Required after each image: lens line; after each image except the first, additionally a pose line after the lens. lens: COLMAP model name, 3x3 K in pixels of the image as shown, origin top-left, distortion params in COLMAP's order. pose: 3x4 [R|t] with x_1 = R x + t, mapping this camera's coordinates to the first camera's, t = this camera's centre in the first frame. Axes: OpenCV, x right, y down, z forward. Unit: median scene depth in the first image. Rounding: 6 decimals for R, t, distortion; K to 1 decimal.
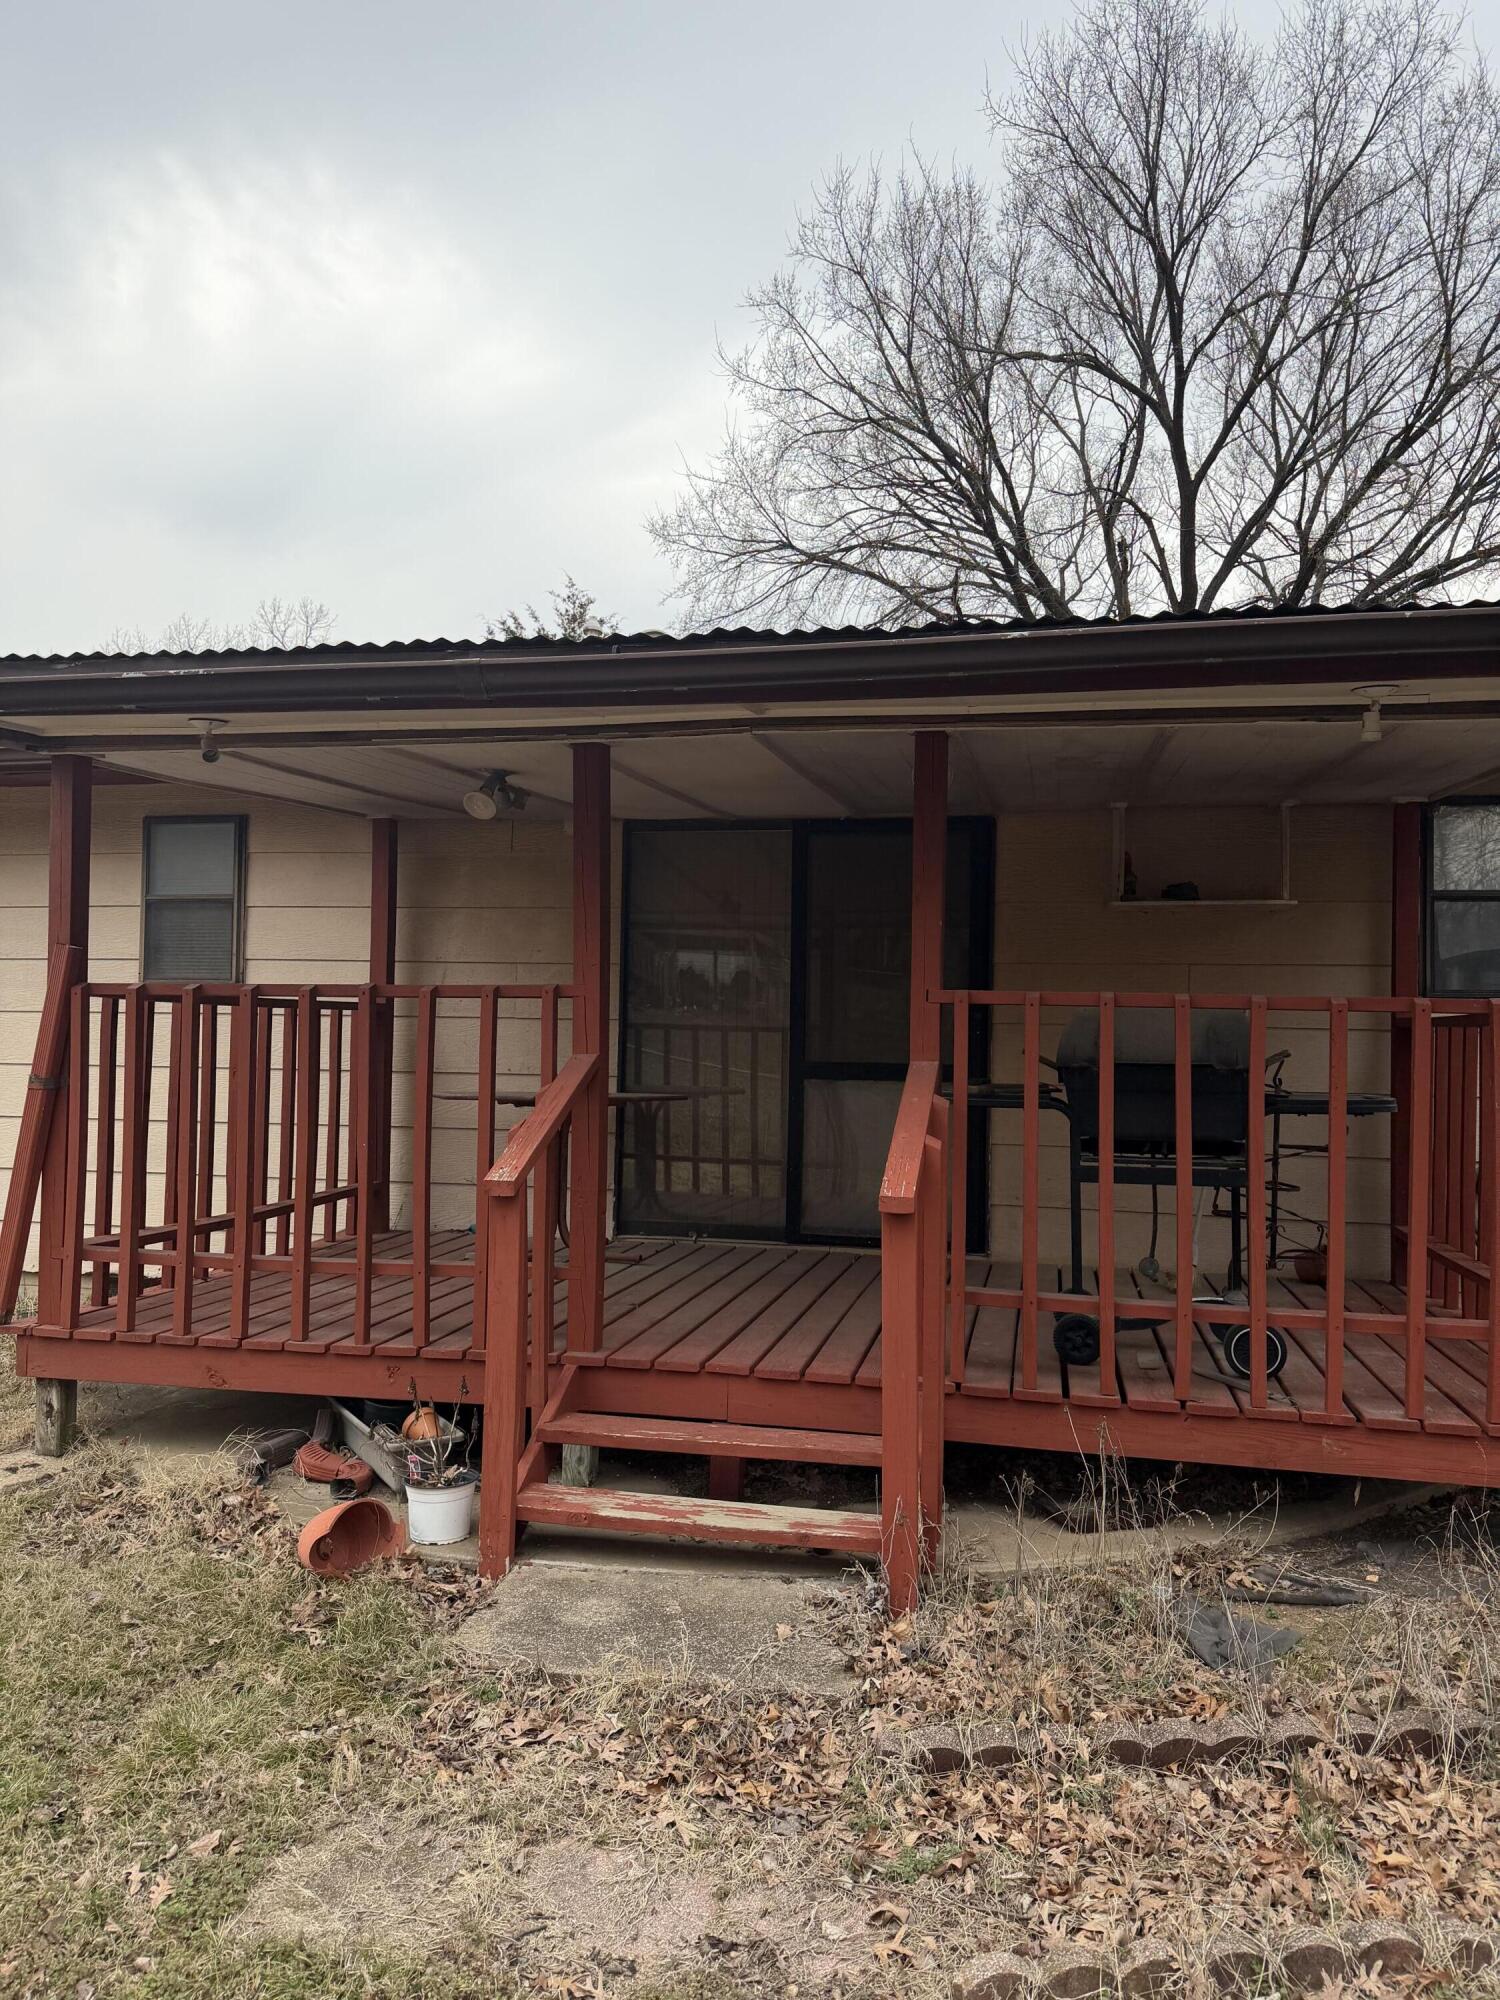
lens RADIAL K [[1383.1, 0, 748.1], [0, 1383.1, 1020.7], [0, 0, 1]] dist [0.068029, -0.079314]
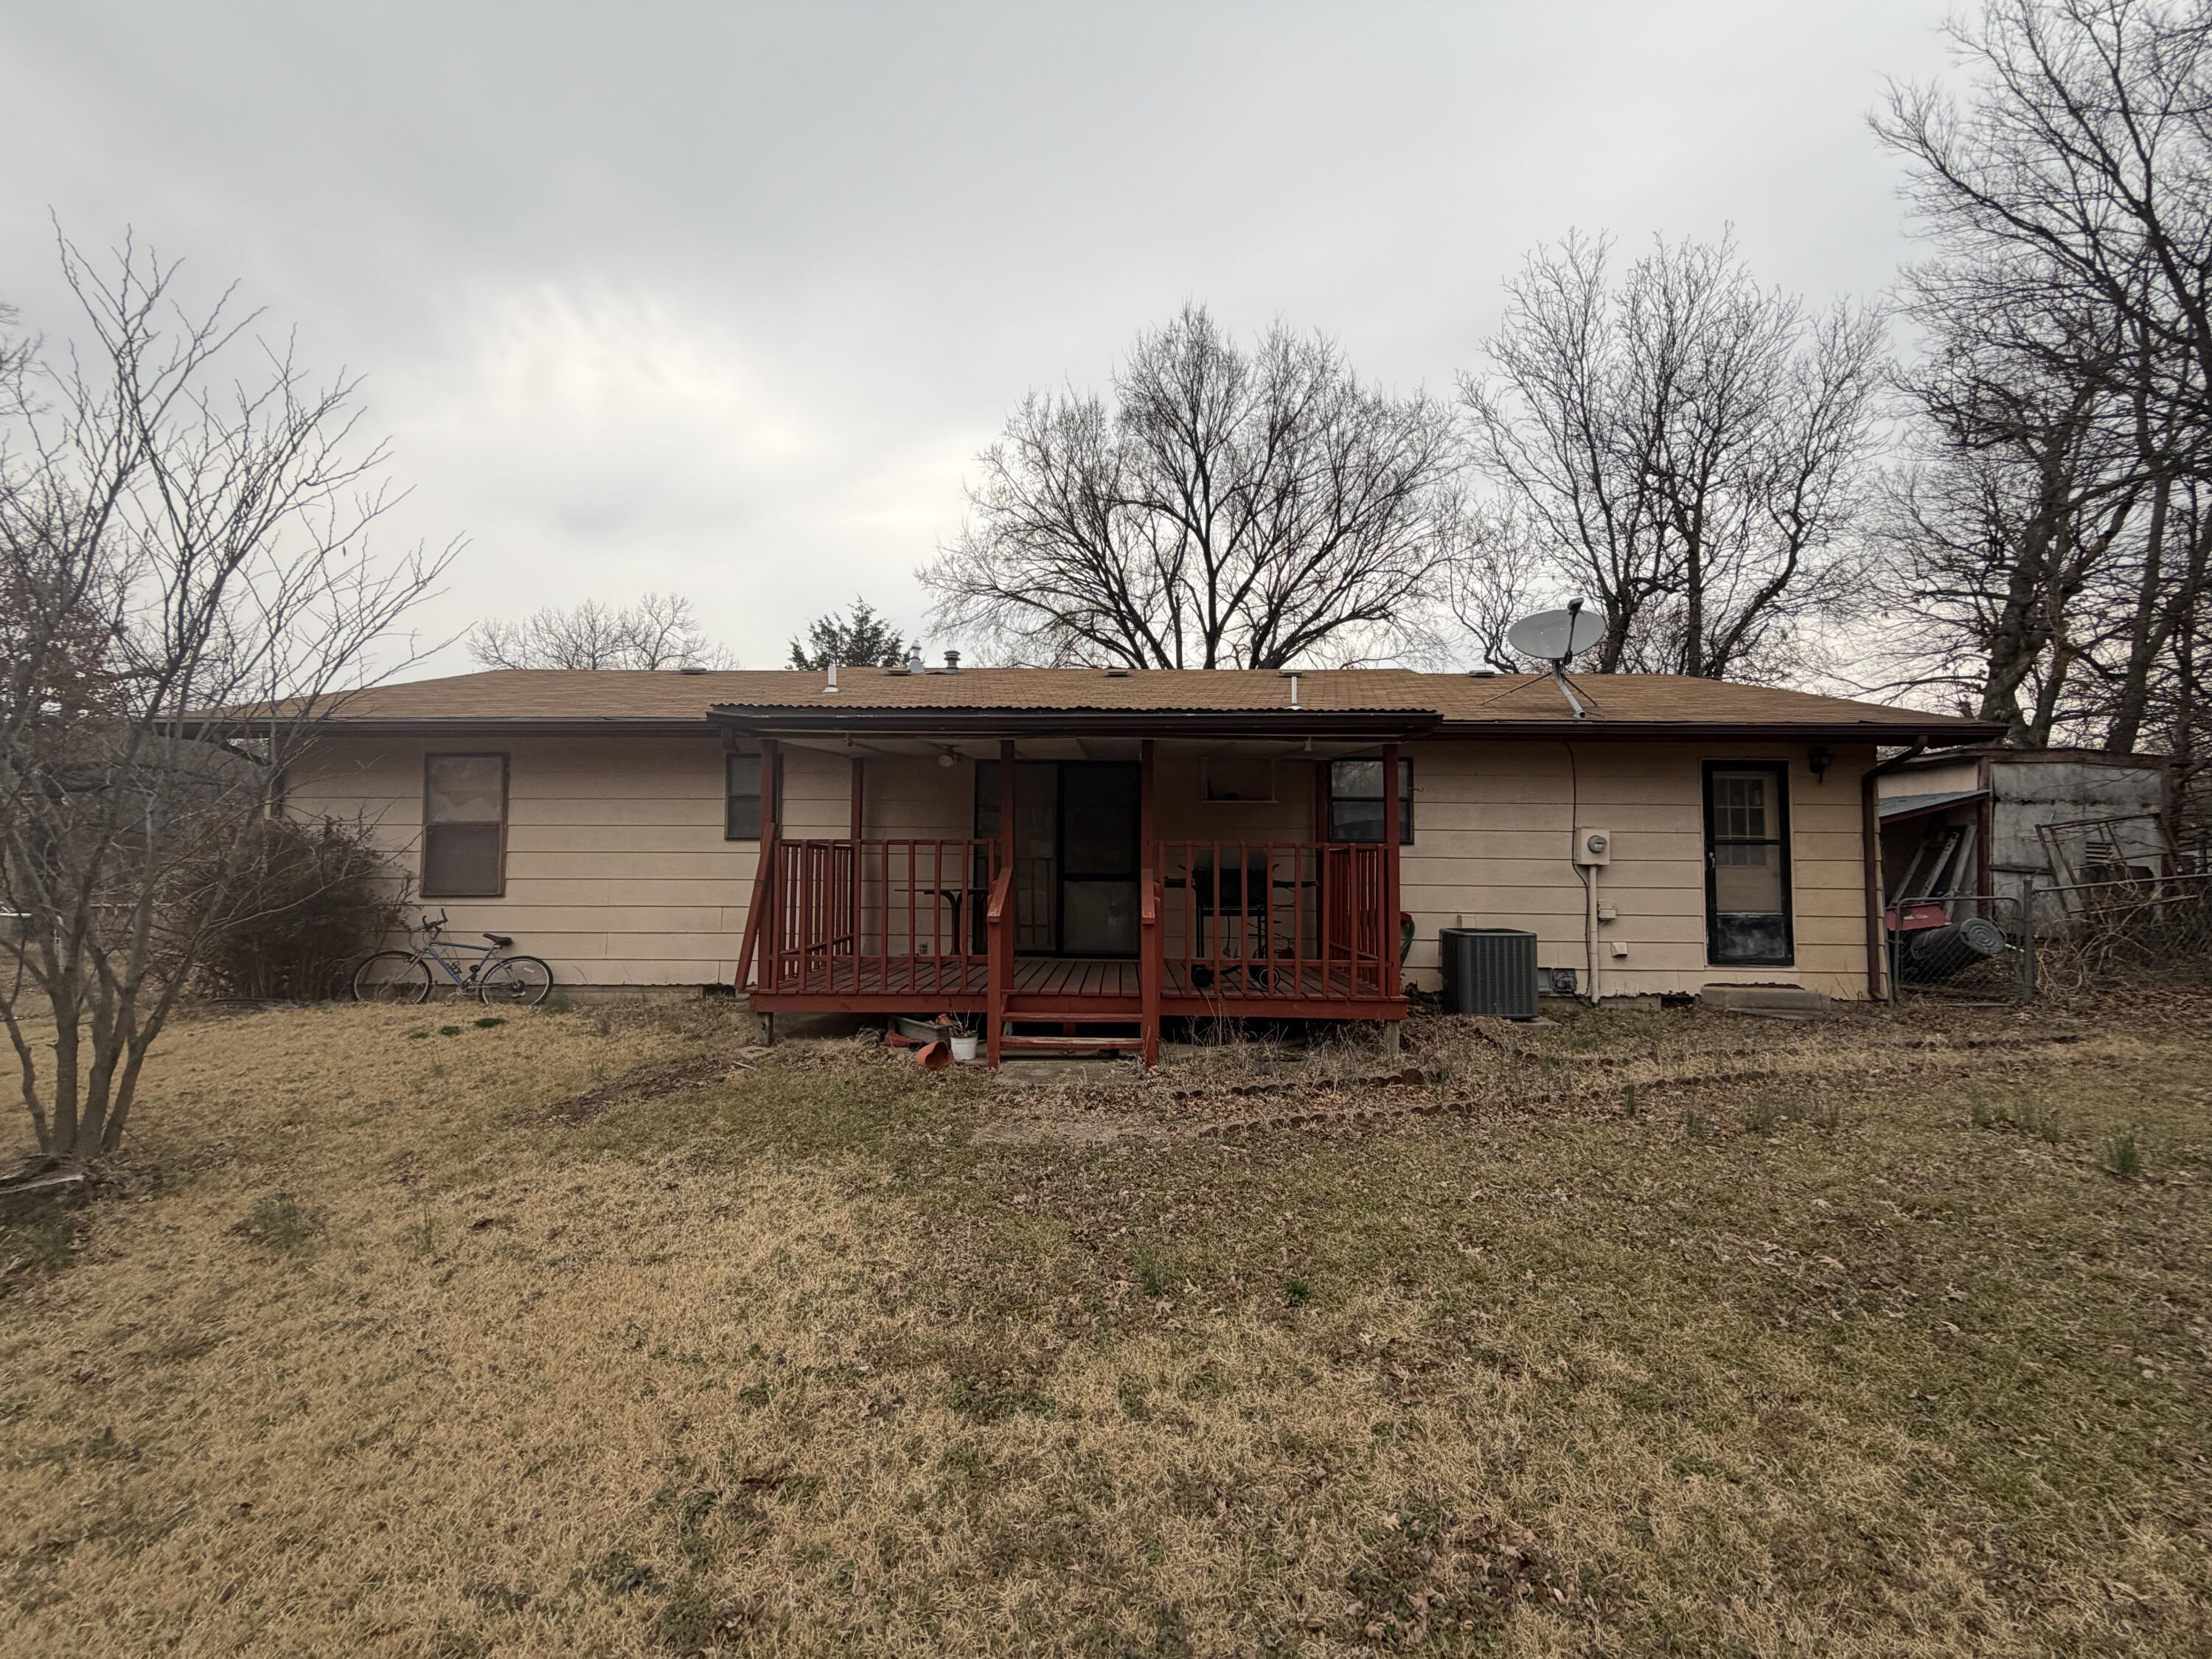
lens RADIAL K [[871.2, 0, 1093.6], [0, 871.2, 838.0], [0, 0, 1]] dist [0.000955, -0.000287]
pose [[0.983912, -0.002543, 0.178636, -0.053337], [0.006570, 0.999737, -0.021955, 0.001220], [-0.178534, 0.022776, 0.983670, -0.117284]]
